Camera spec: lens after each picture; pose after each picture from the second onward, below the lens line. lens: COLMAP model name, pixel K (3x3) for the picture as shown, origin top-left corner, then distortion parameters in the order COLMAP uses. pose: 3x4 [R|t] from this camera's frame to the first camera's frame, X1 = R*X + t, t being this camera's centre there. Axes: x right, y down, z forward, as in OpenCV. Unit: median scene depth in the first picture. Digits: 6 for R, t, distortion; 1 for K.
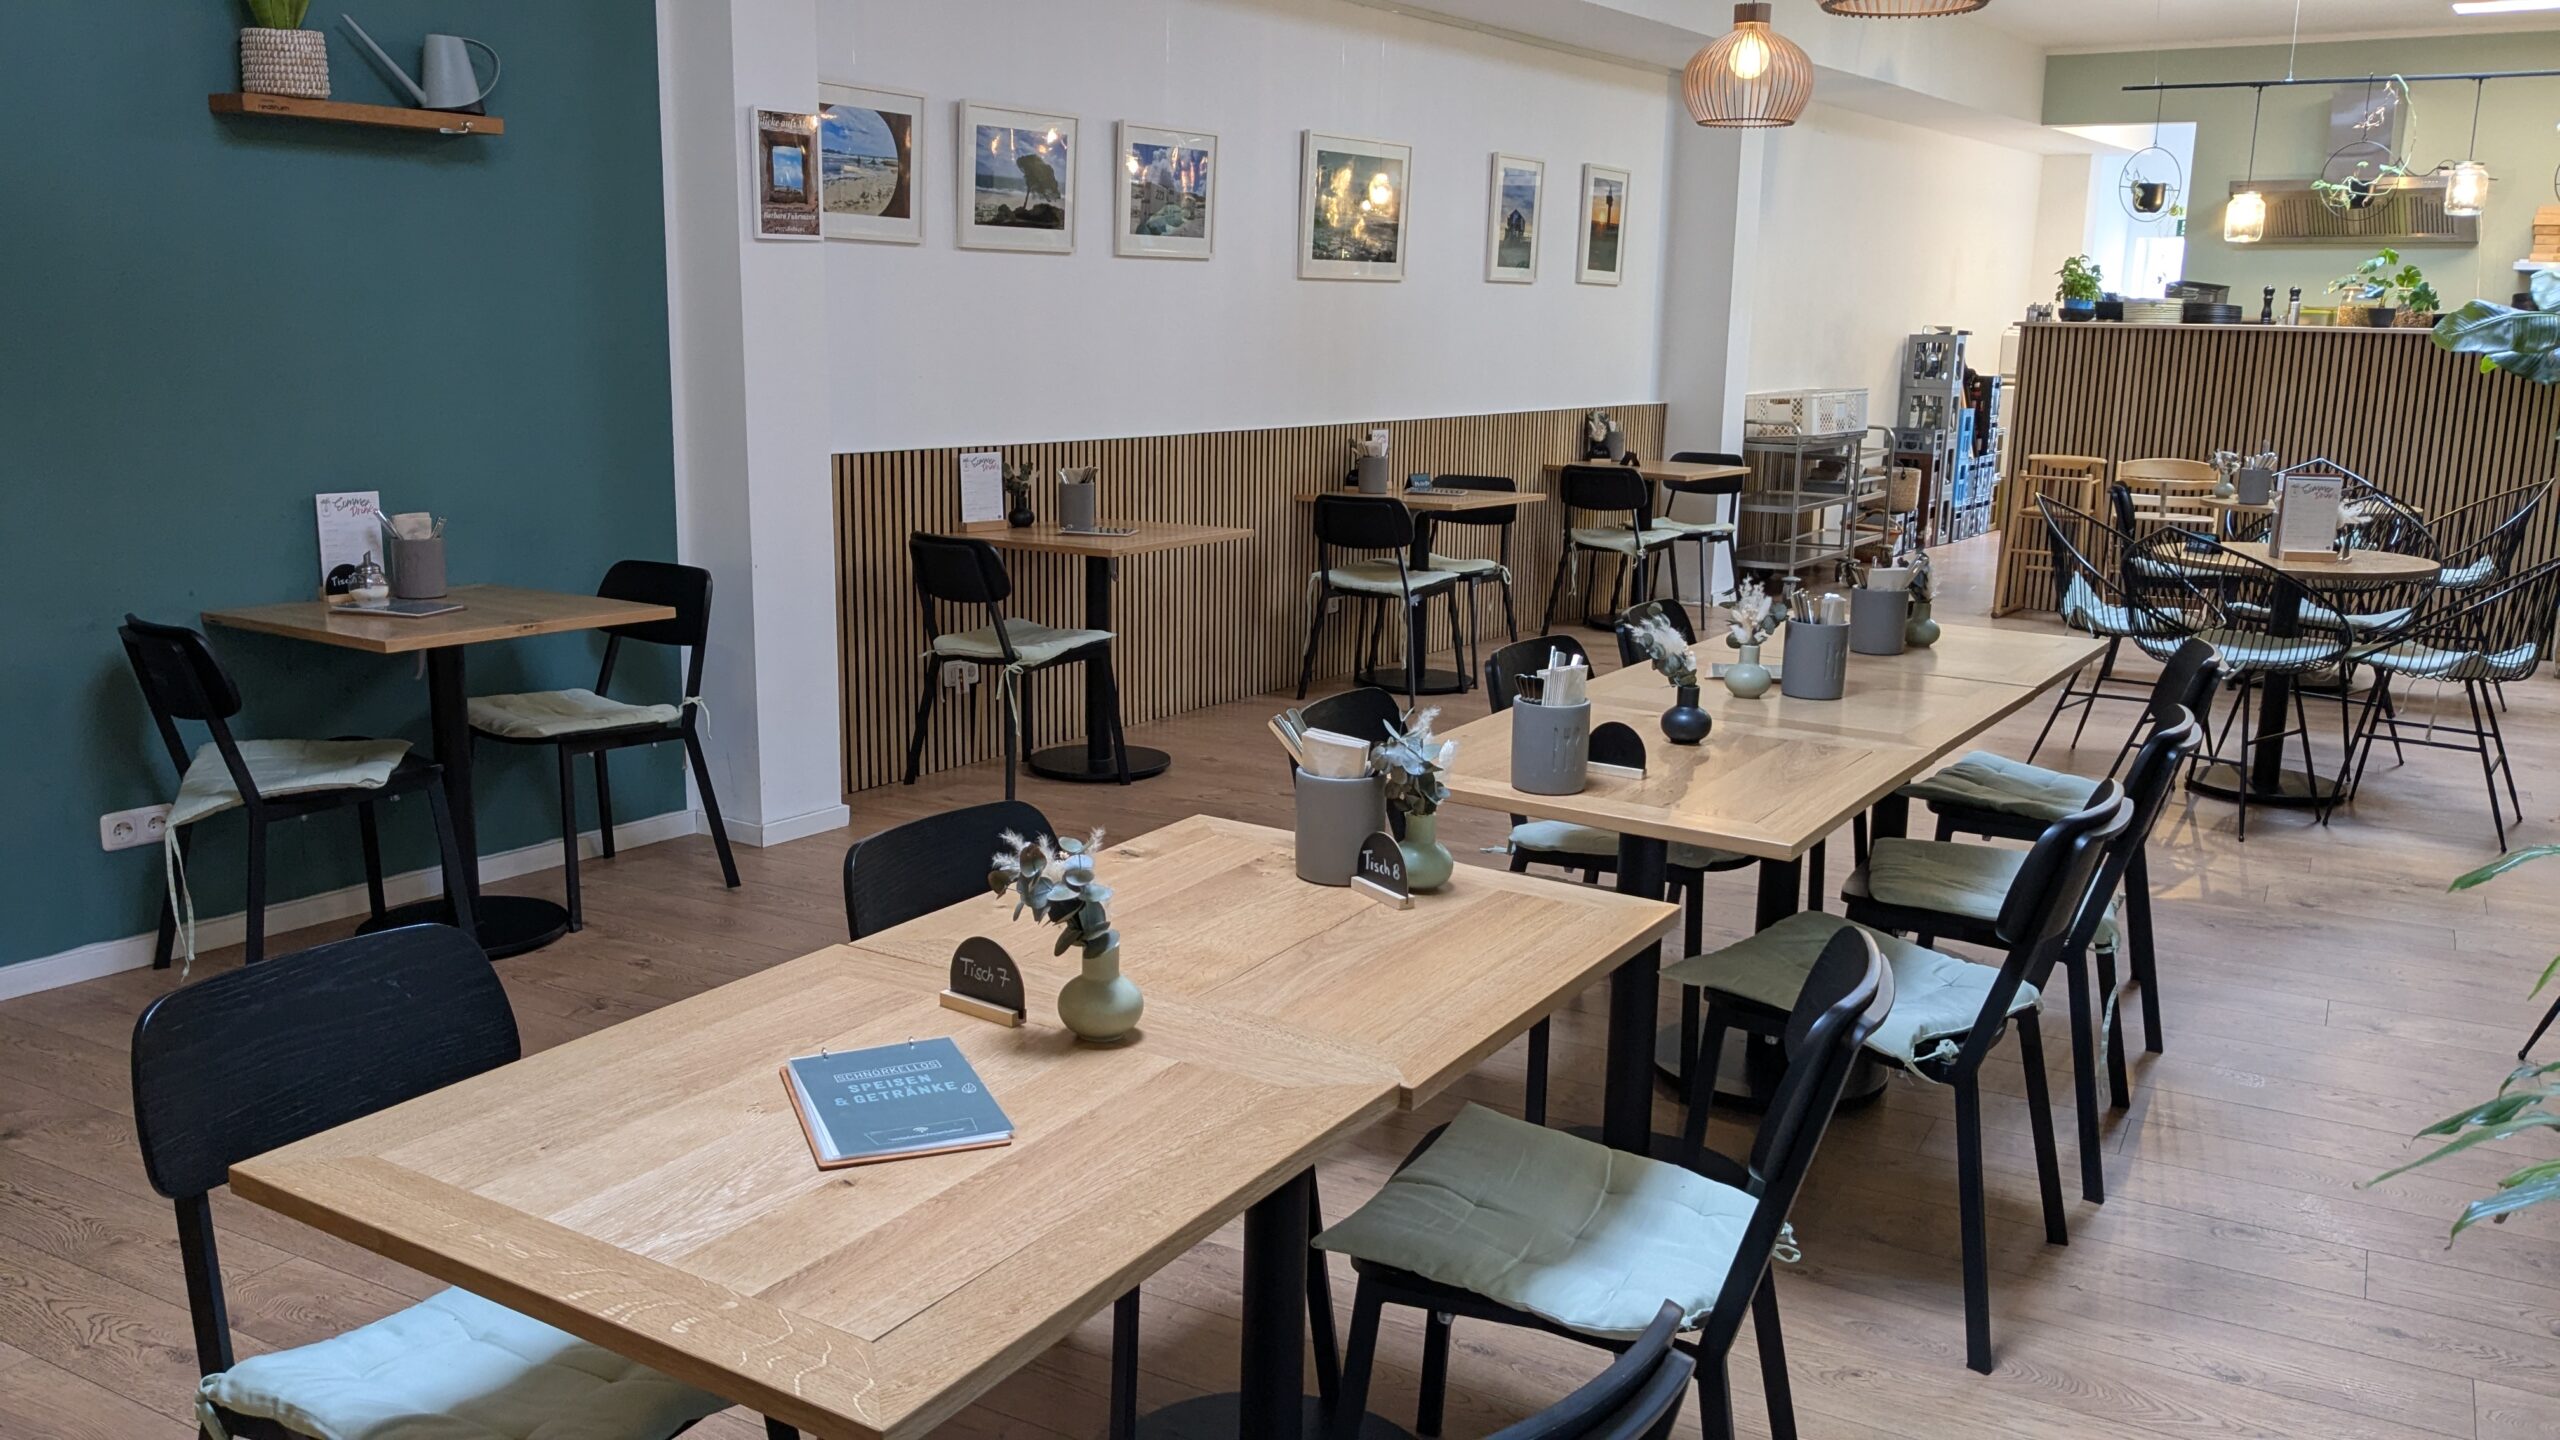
lens RADIAL K [[1989.1, 0, 1280.0], [0, 1989.1, 720.0], [0, 0, 1]] dist [0.006162, 0.000875]
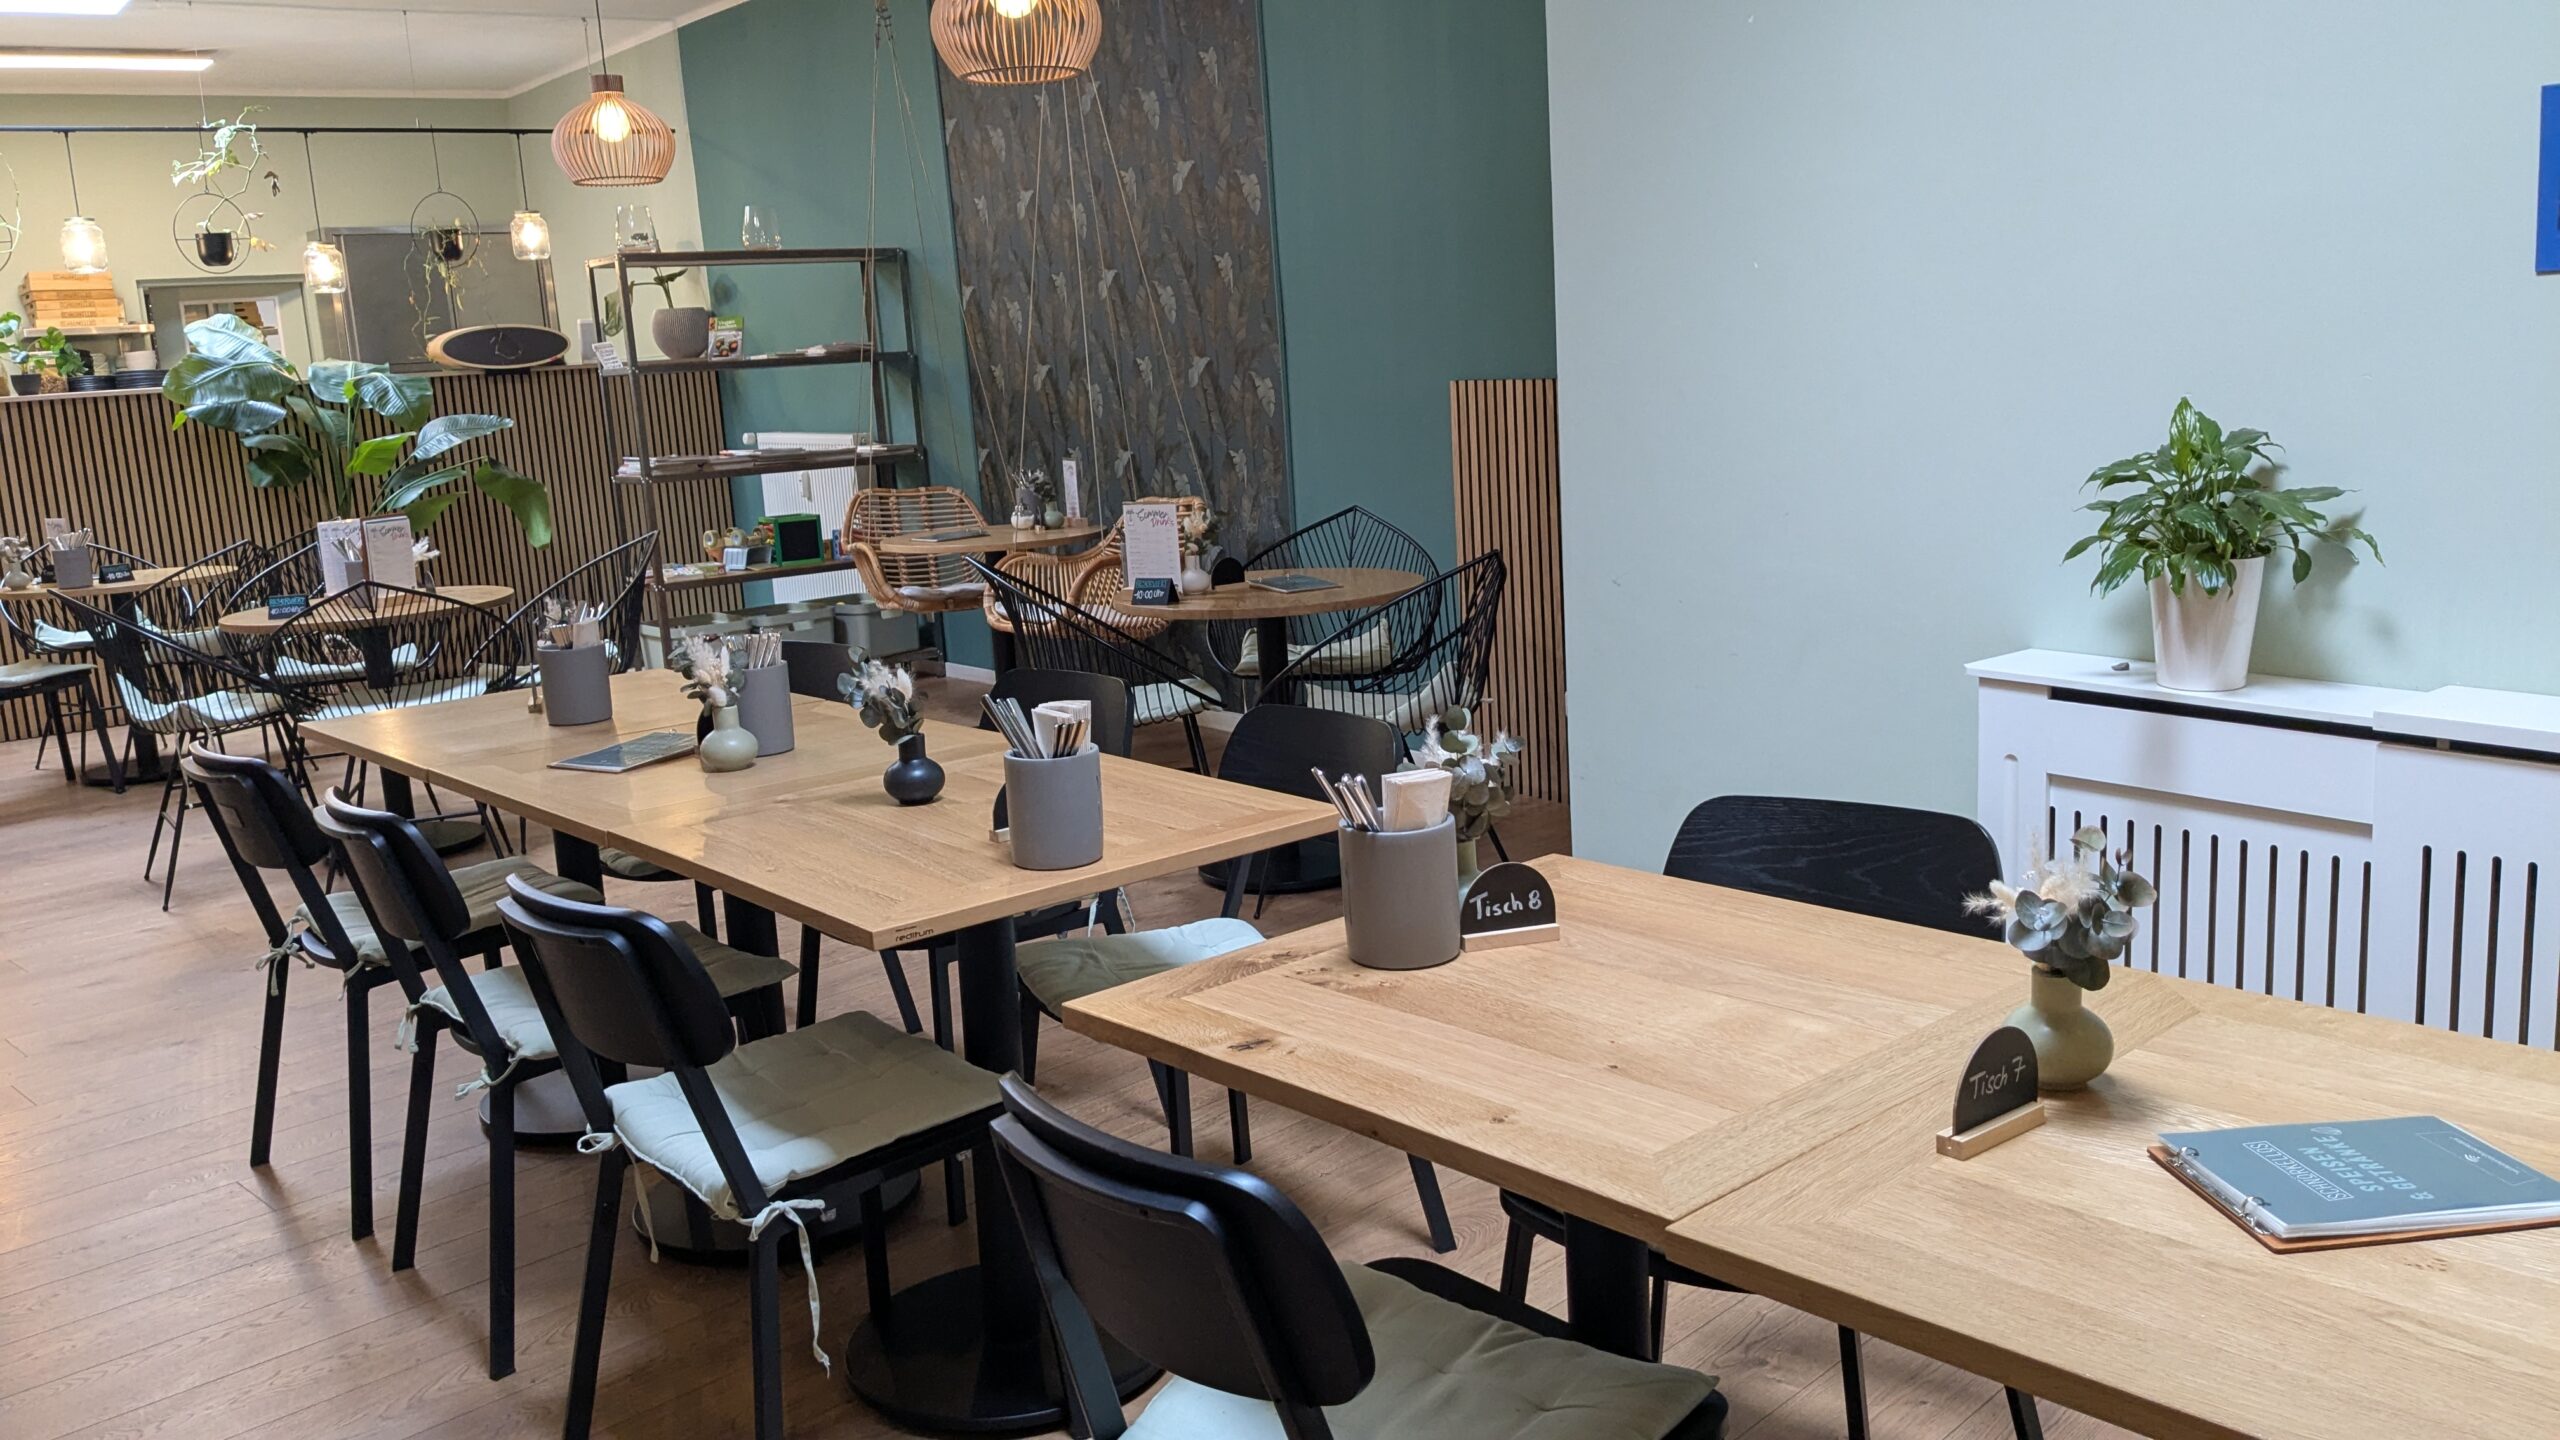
lens RADIAL K [[1989.1, 0, 1280.0], [0, 1989.1, 720.0], [0, 0, 1]] dist [0.006162, 0.000875]
pose [[0.303036, -0.218514, 0.927589, -0.513229], [0.260967, 0.955178, 0.139757, -0.098484], [-0.916551, 0.199718, 0.346479, 0.565119]]
